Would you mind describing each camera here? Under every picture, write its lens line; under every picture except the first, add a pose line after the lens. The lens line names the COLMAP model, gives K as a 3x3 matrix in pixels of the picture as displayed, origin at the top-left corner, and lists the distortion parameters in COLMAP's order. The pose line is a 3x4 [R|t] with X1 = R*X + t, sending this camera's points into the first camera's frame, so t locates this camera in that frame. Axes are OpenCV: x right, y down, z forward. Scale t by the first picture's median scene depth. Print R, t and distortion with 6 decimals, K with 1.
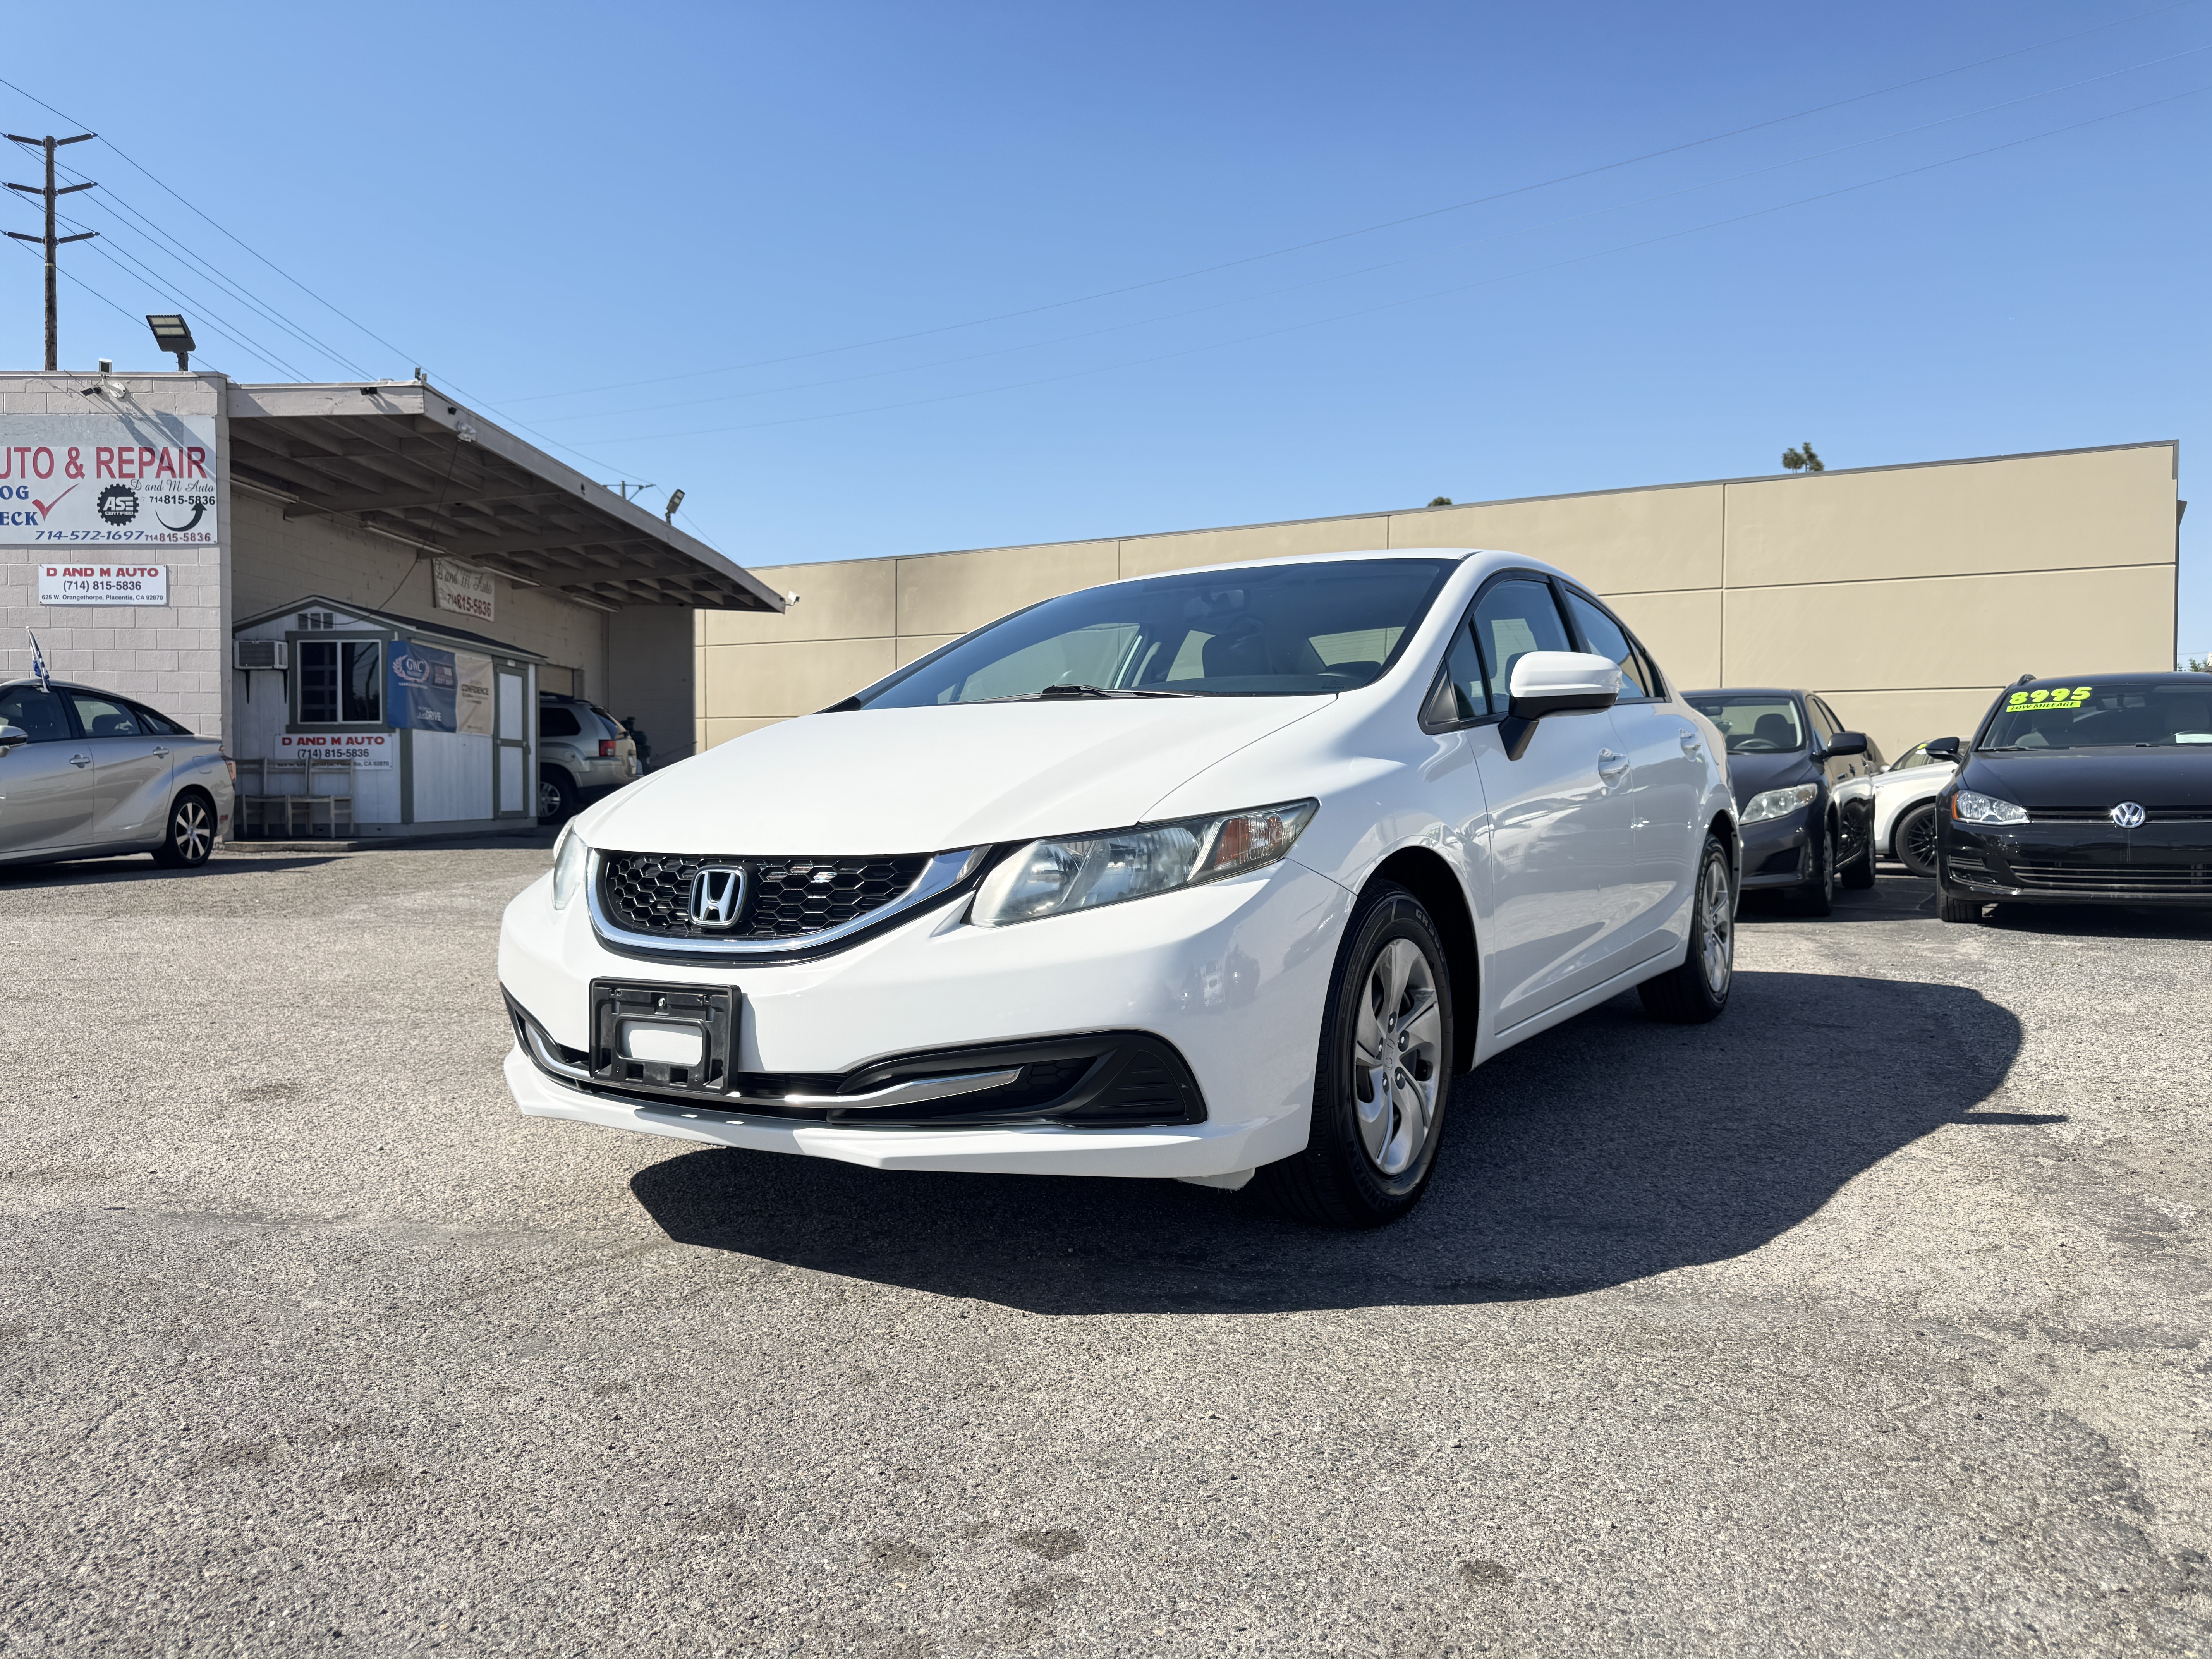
lens RADIAL K [[1536.2, 0, 1105.8], [0, 1536.2, 823.7], [0, 0, 1]] dist [0.008552, -0.005978]
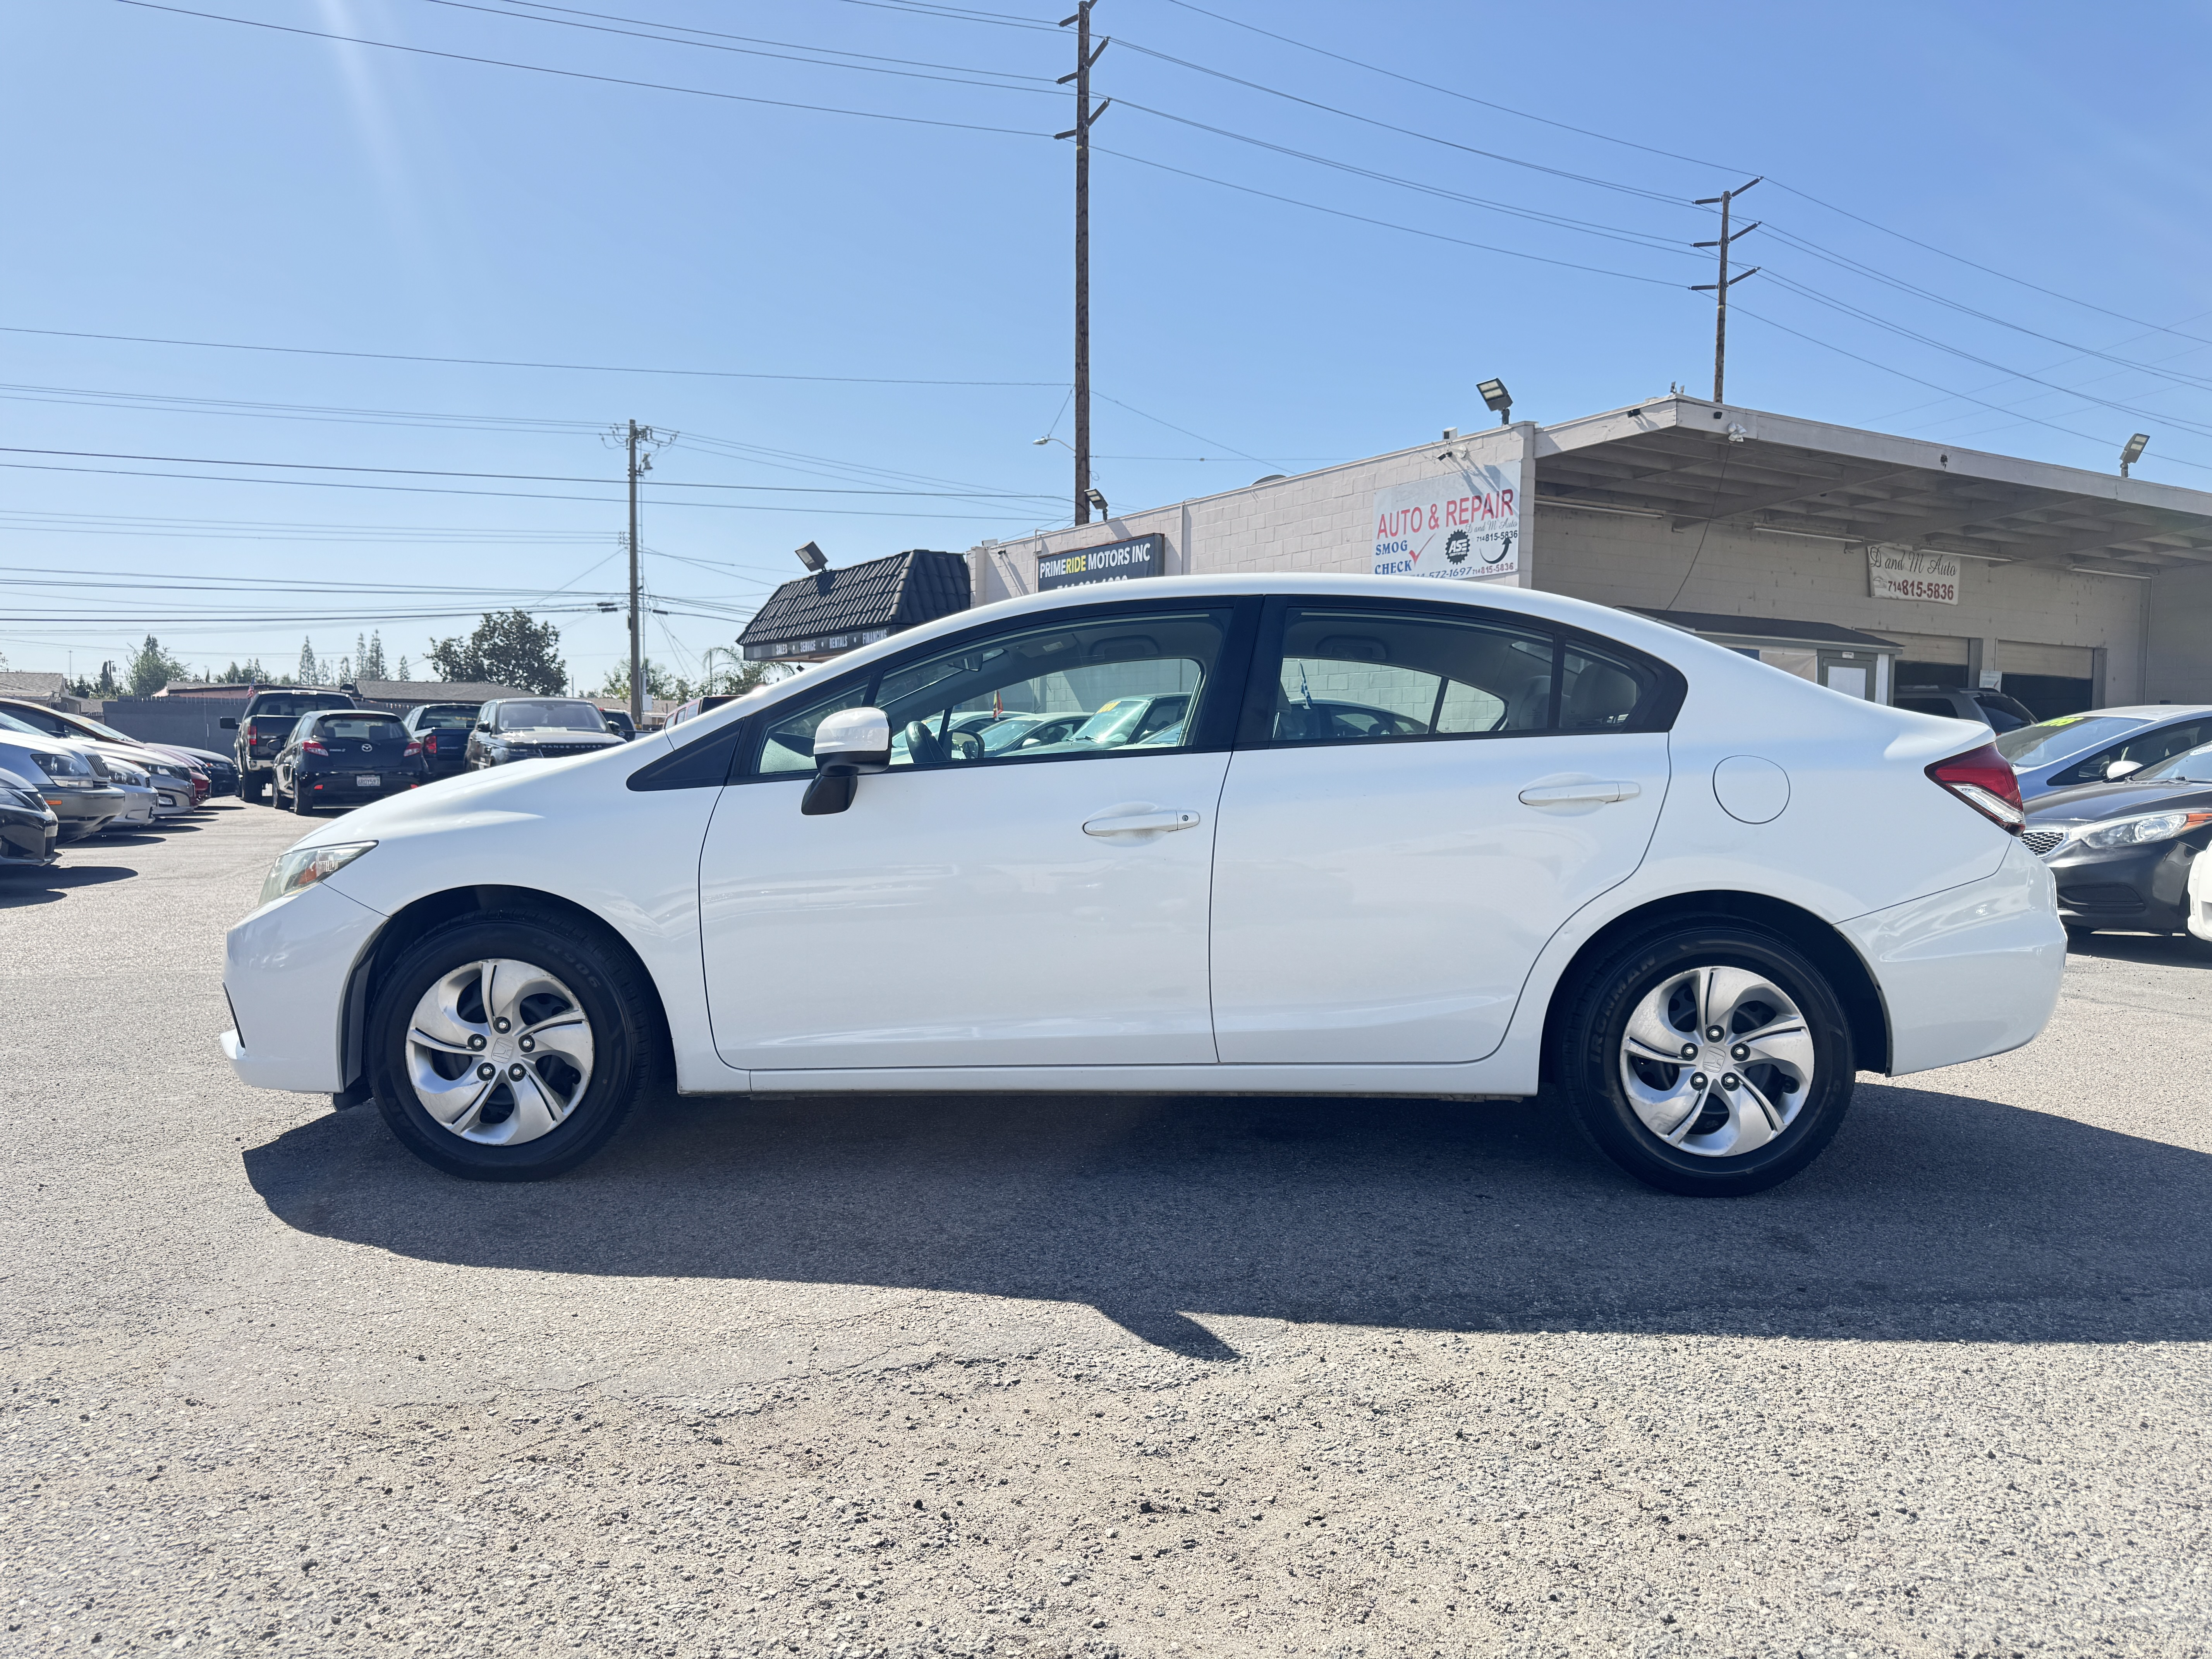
lens RADIAL K [[1517.2, 0, 1106.5], [0, 1517.2, 906.0], [0, 0, 1]] dist [0.003608, -0.049263]
pose [[0.528347, 0.086665, -0.844594, 0.250540], [-0.030930, 0.996081, 0.082860, -0.014864], [0.848465, -0.017655, 0.528957, 0.124465]]
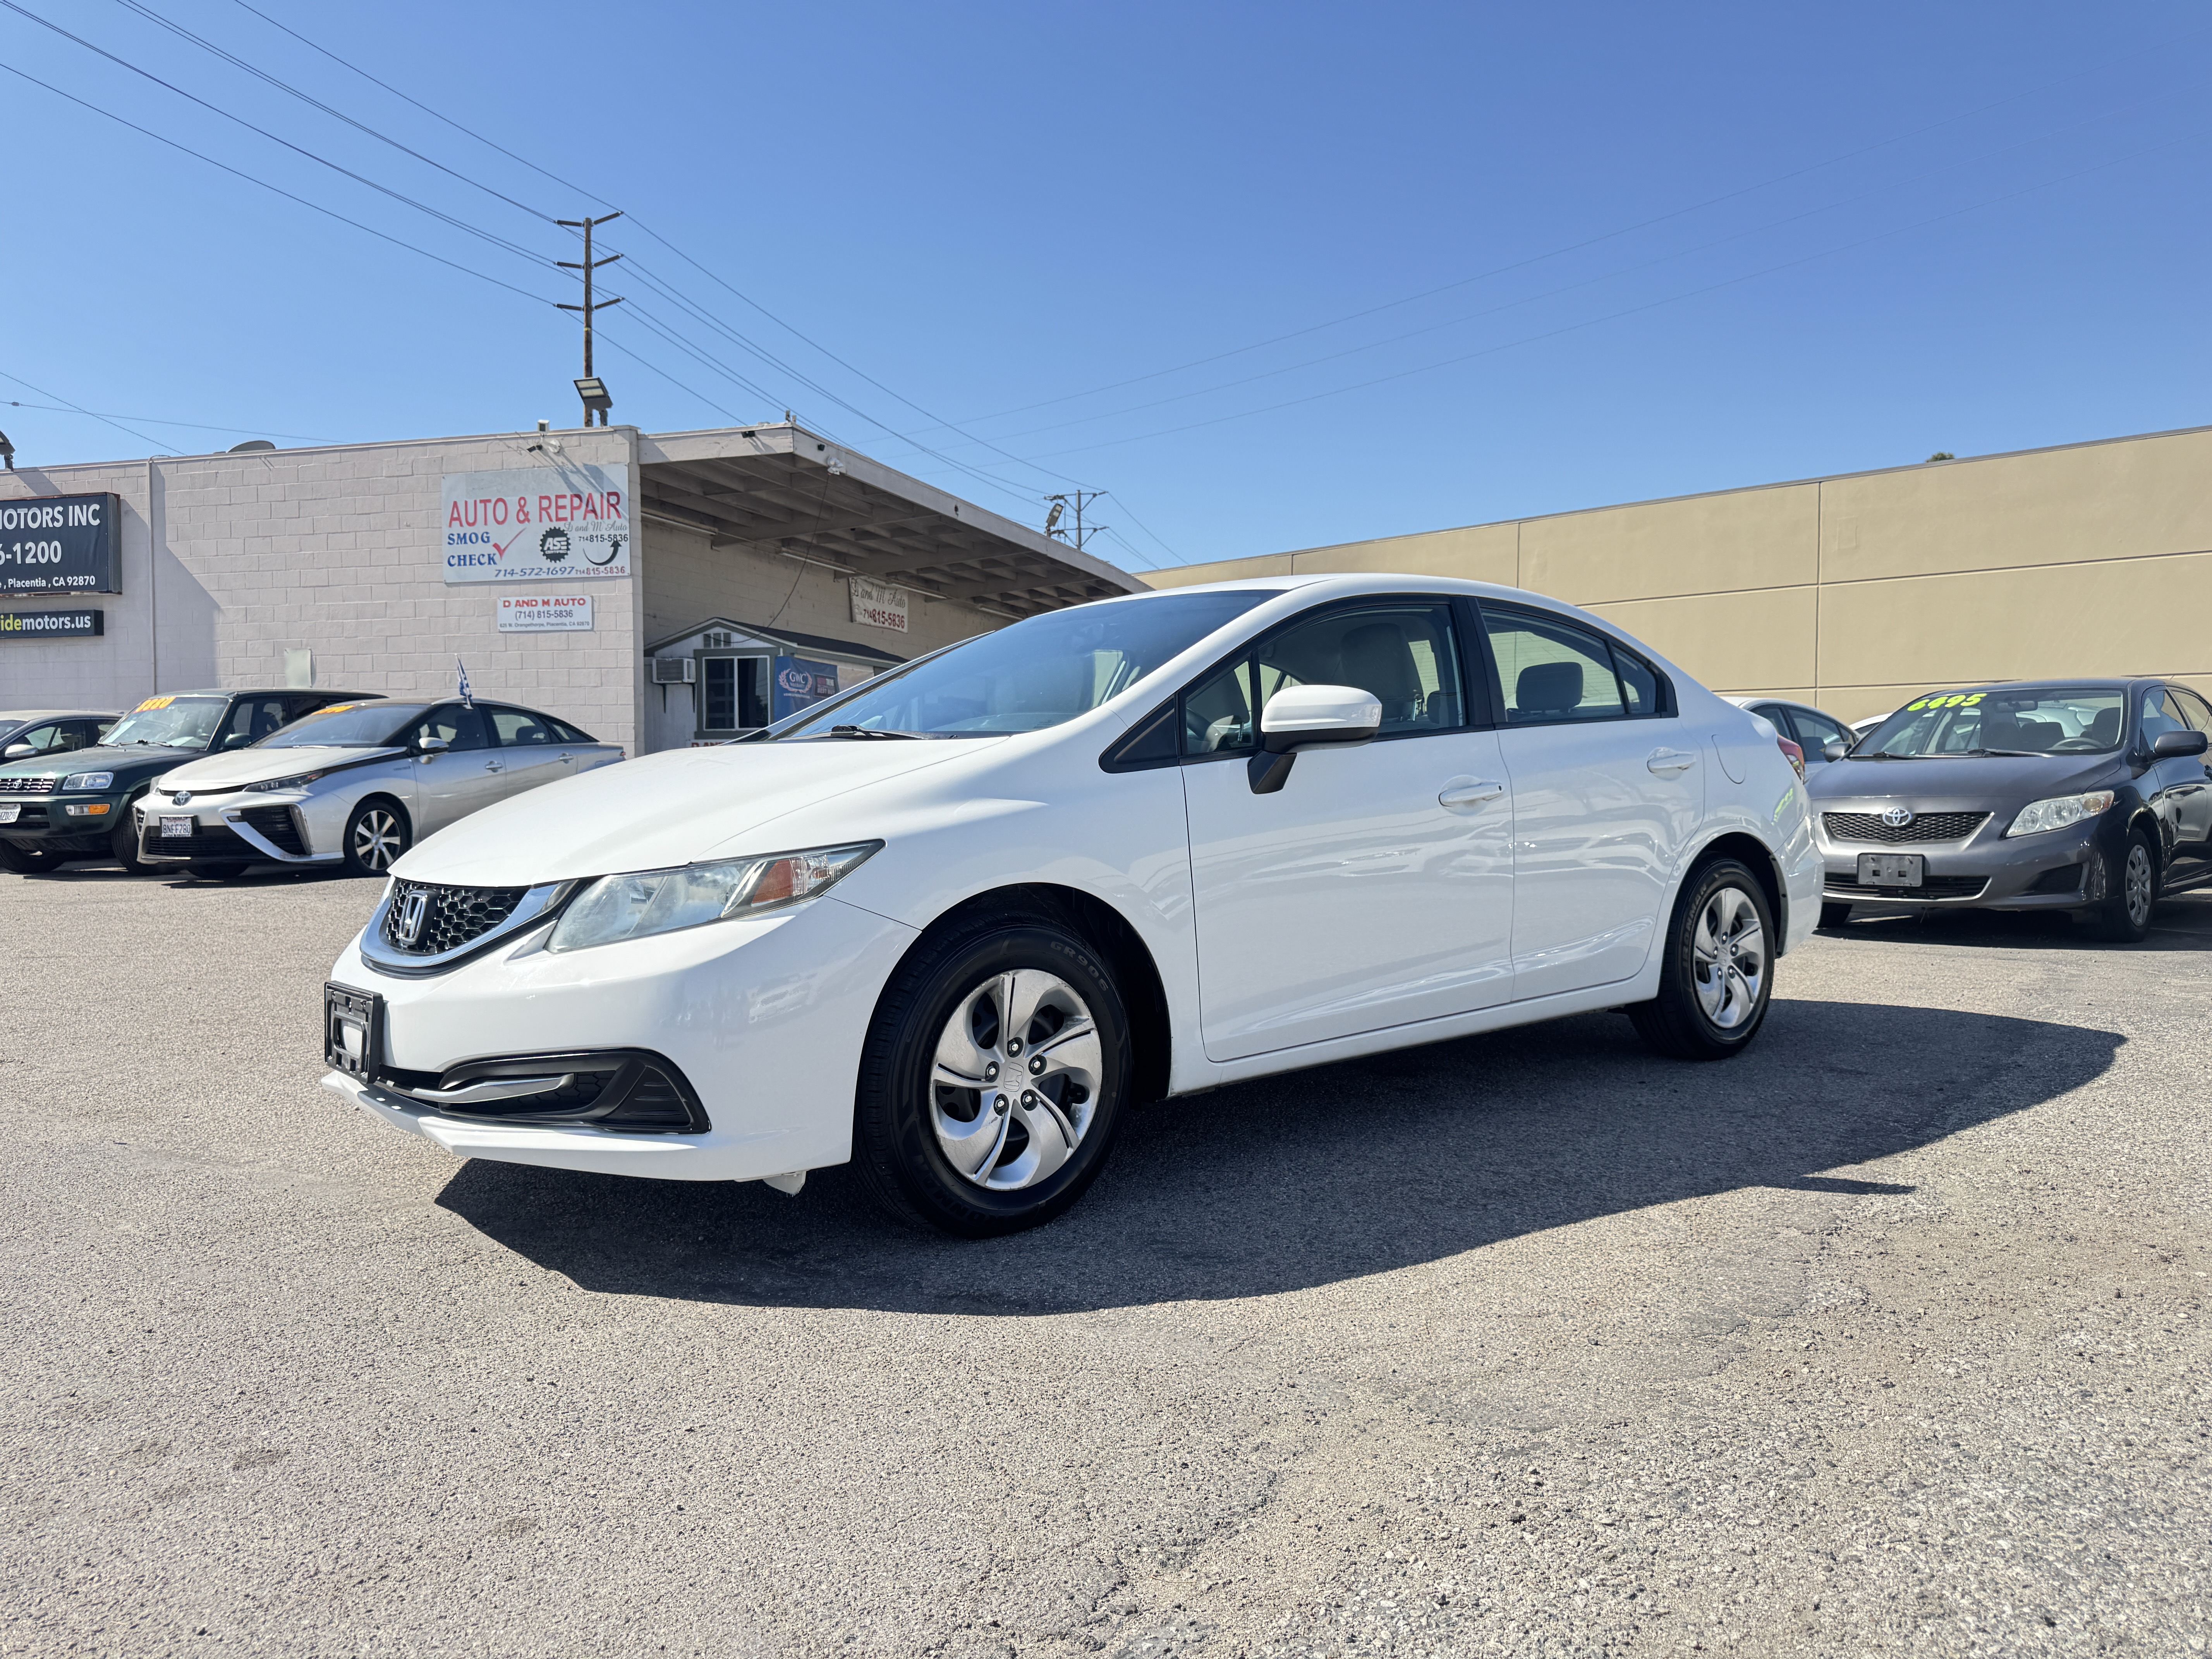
lens RADIAL K [[1509.0, 0, 1136.0], [0, 1509.0, 843.9], [0, 0, 1]] dist [0.063700, -0.111769]
pose [[0.963572, 0.011969, -0.267183, 0.094300], [-0.007029, 0.999786, 0.019441, -0.005710], [0.267358, -0.016855, 0.963450, 0.002516]]
